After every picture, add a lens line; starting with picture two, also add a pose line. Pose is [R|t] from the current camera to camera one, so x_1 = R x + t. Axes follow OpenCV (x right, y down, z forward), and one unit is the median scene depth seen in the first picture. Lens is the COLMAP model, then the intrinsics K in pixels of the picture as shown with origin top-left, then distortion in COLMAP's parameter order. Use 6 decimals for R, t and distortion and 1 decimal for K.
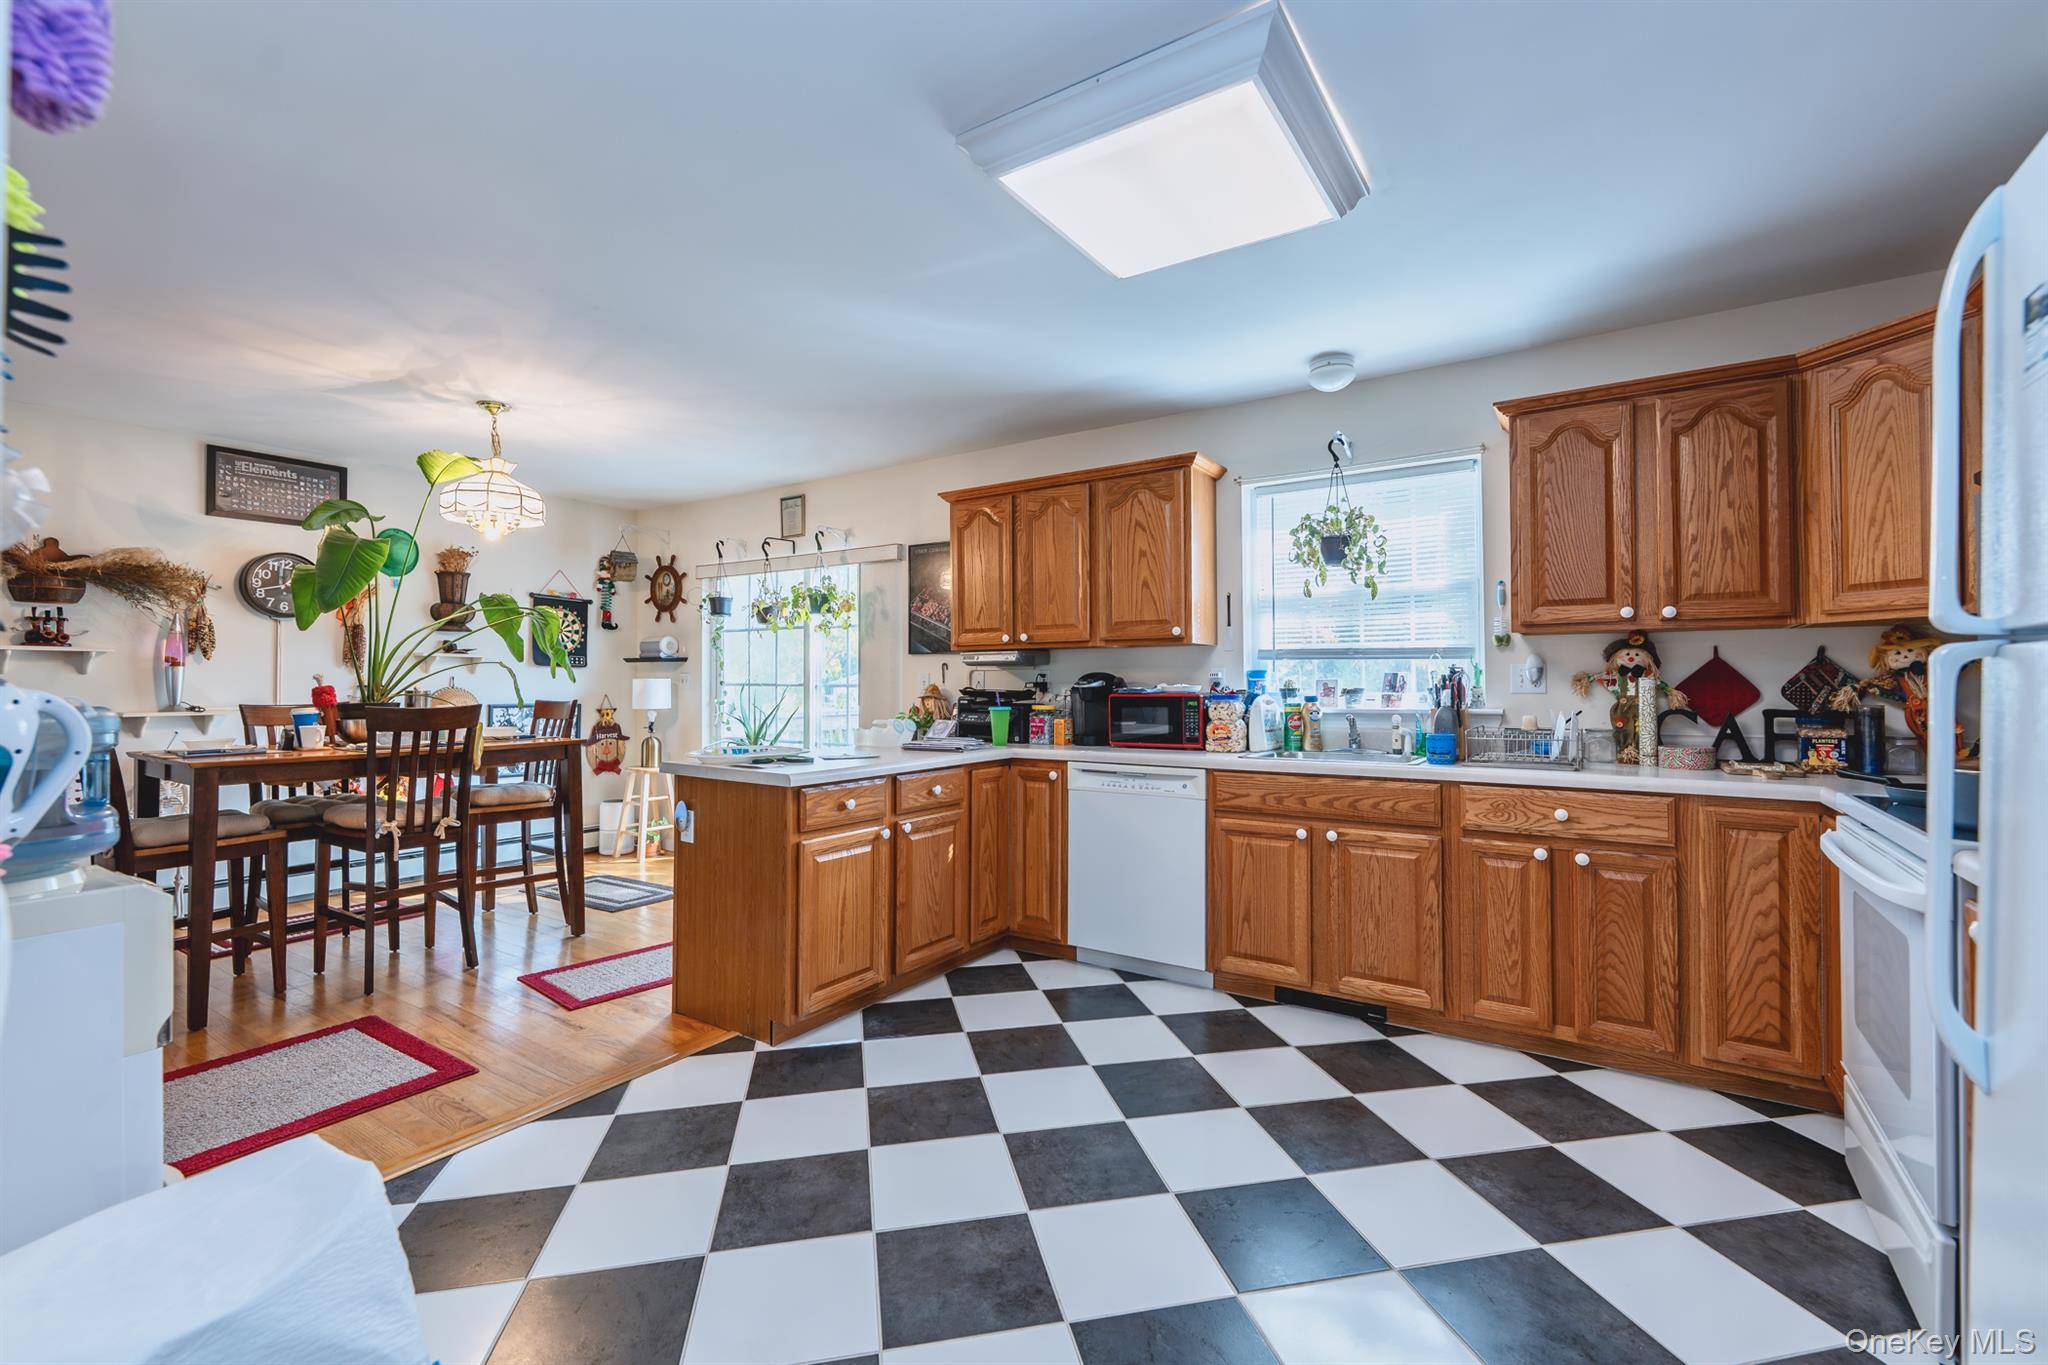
lens RADIAL K [[859.5, 0, 1019.3], [0, 859.5, 668.7], [0, 0, 1]] dist [0.001670, -0.000997]
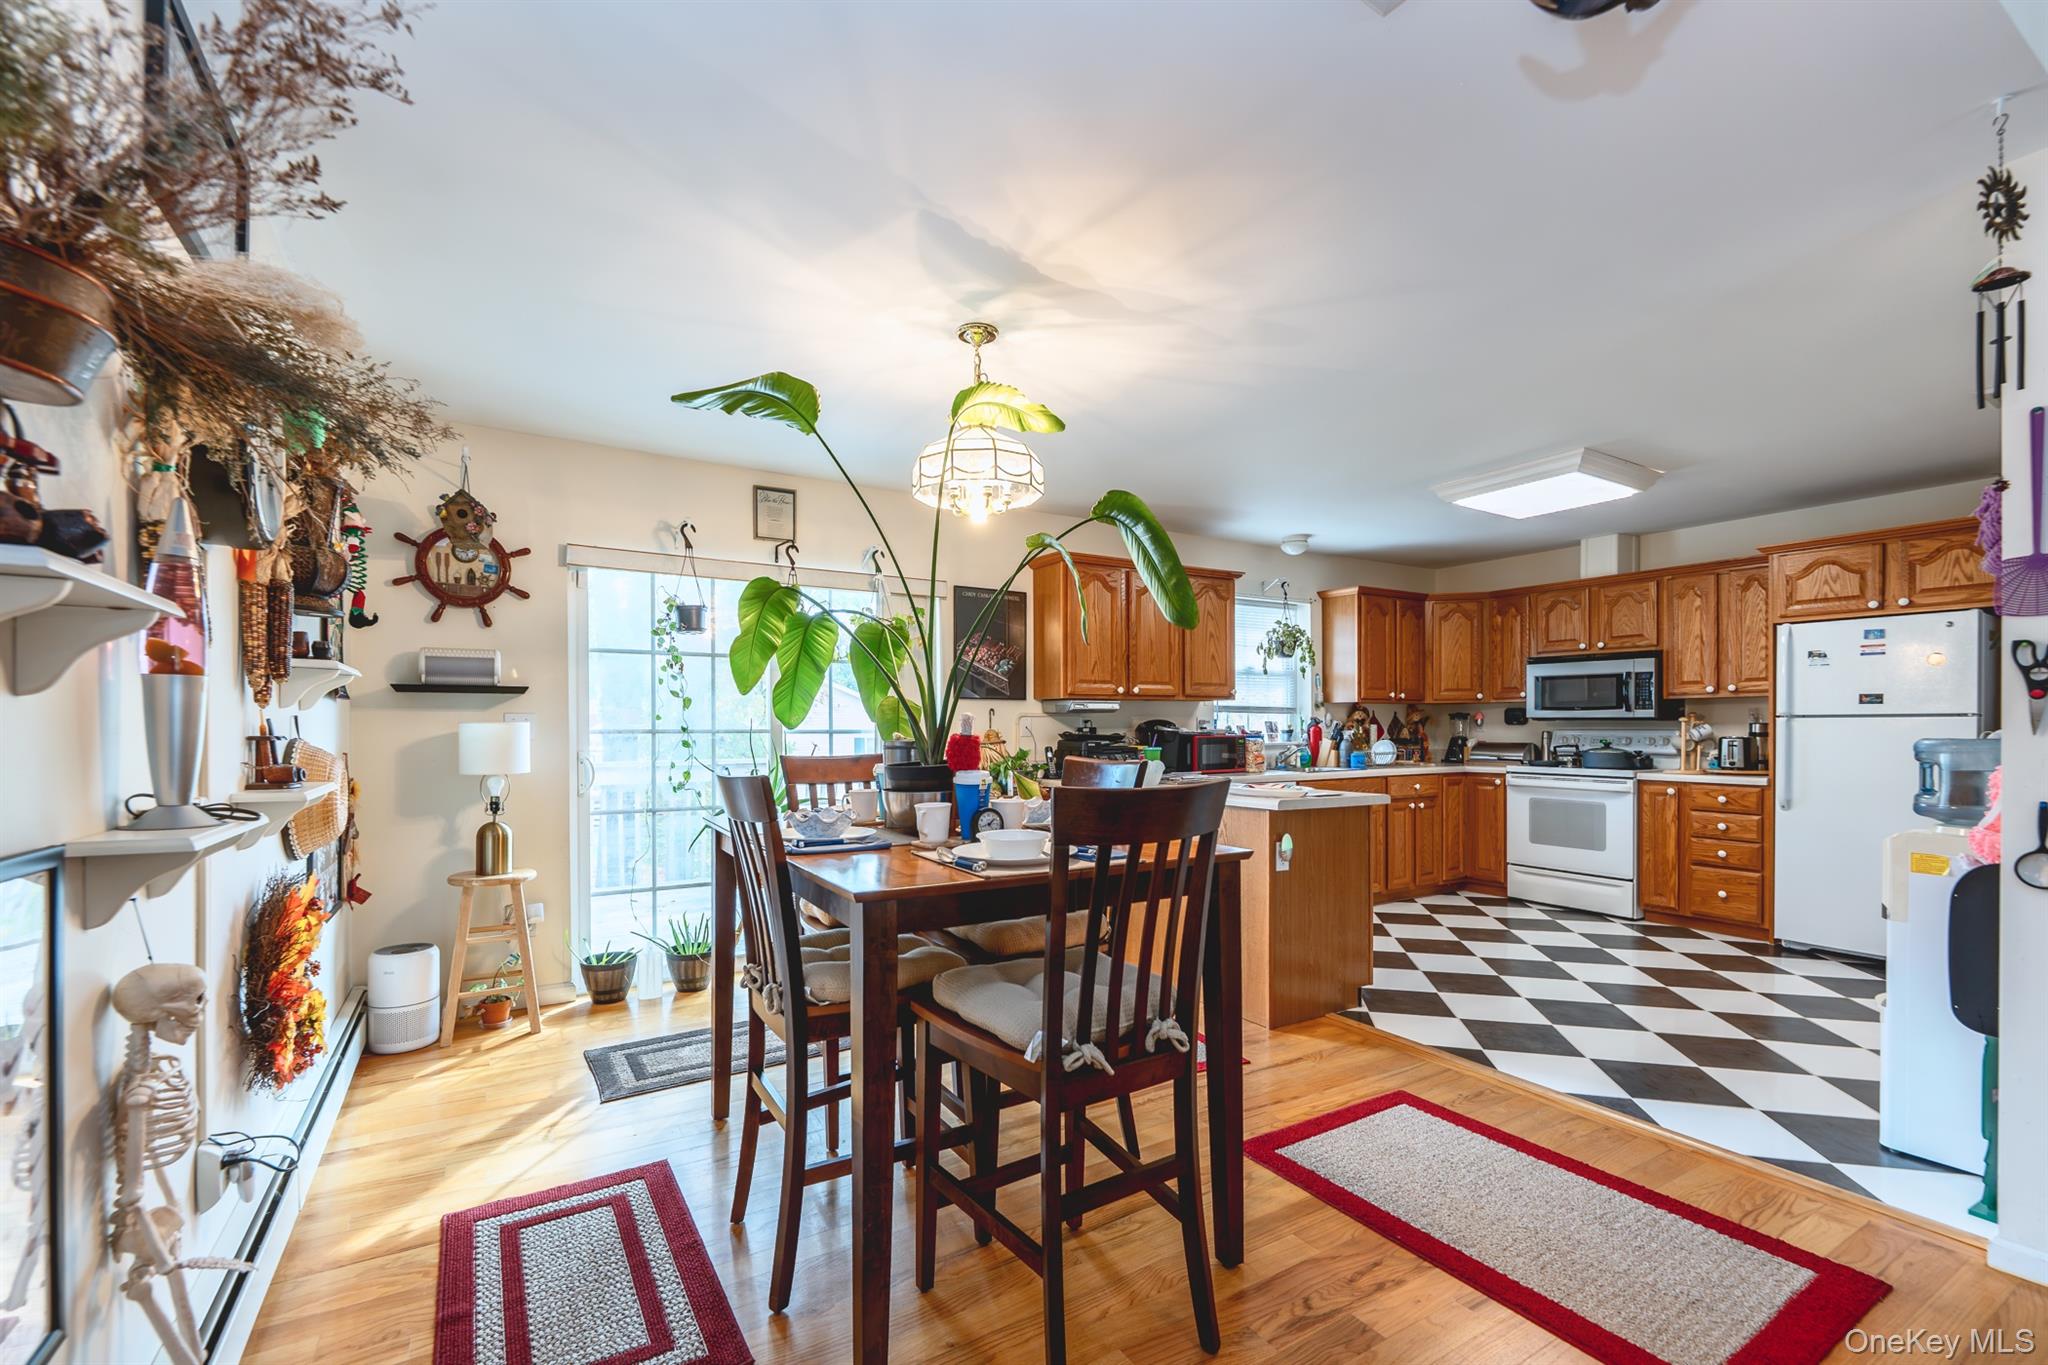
lens RADIAL K [[859.5, 0, 985.5], [0, 859.5, 725.4], [0, 0, 1]] dist [0.001670, -0.000997]
pose [[0.446294, 0.000200, 0.894886, -1.342676], [-0.013286, 0.999891, 0.006403, 0.009673], [-0.894788, -0.014747, 0.446249, 0.736163]]
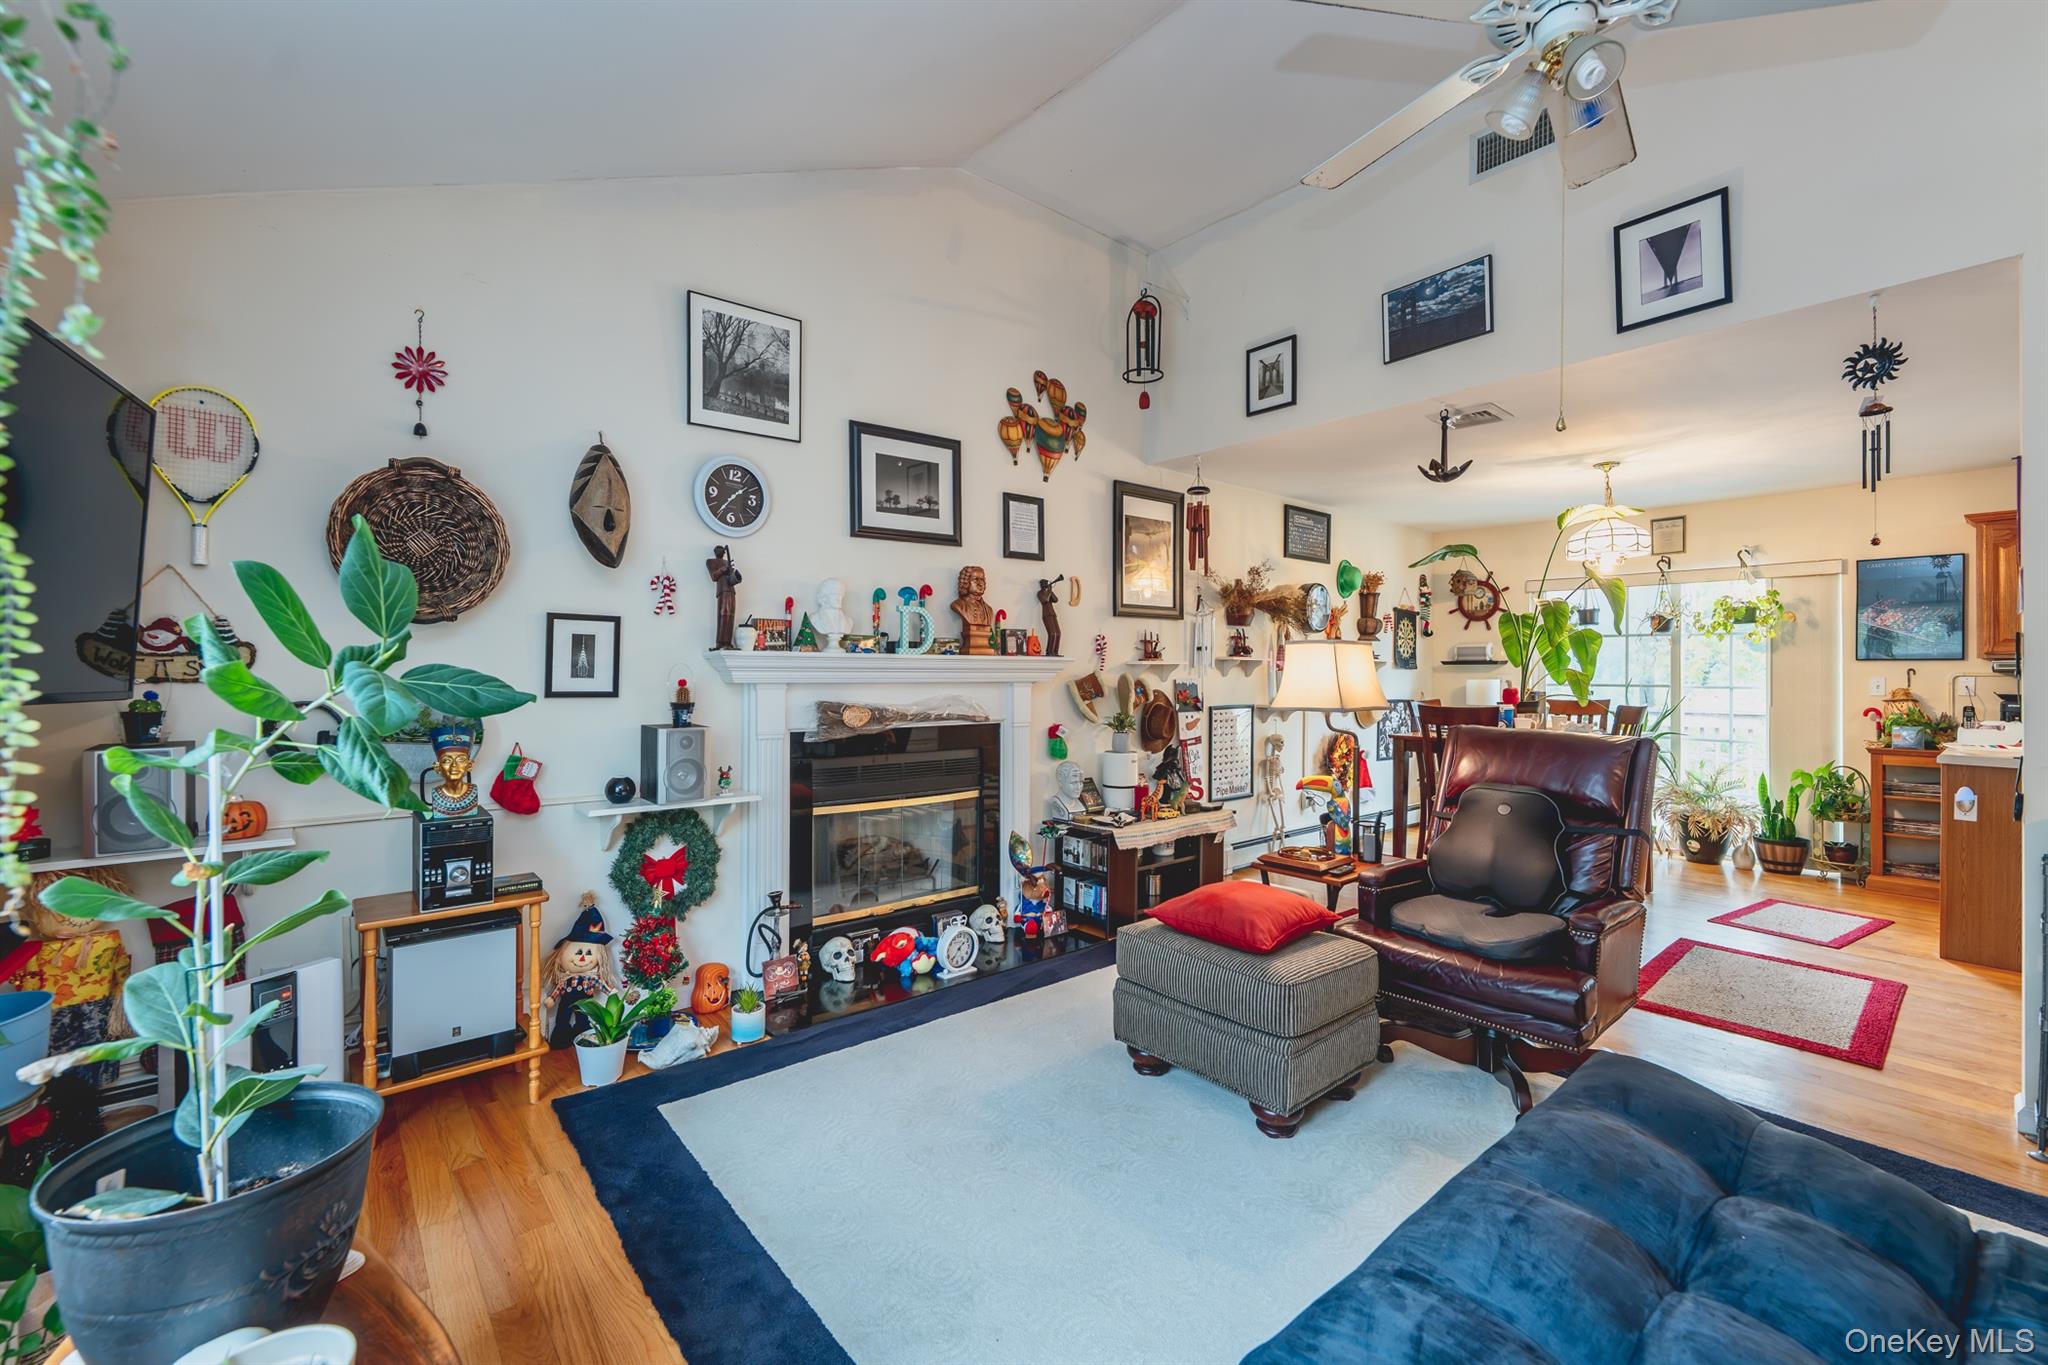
lens RADIAL K [[859.5, 0, 1034.5], [0, 859.5, 667.3], [0, 0, 1]] dist [0.001670, -0.000997]
pose [[0.963191, 0.004236, -0.268785, -1.169599], [-0.001847, 0.999957, 0.009141, -0.023583], [0.268812, -0.008308, 0.963157, -0.466107]]
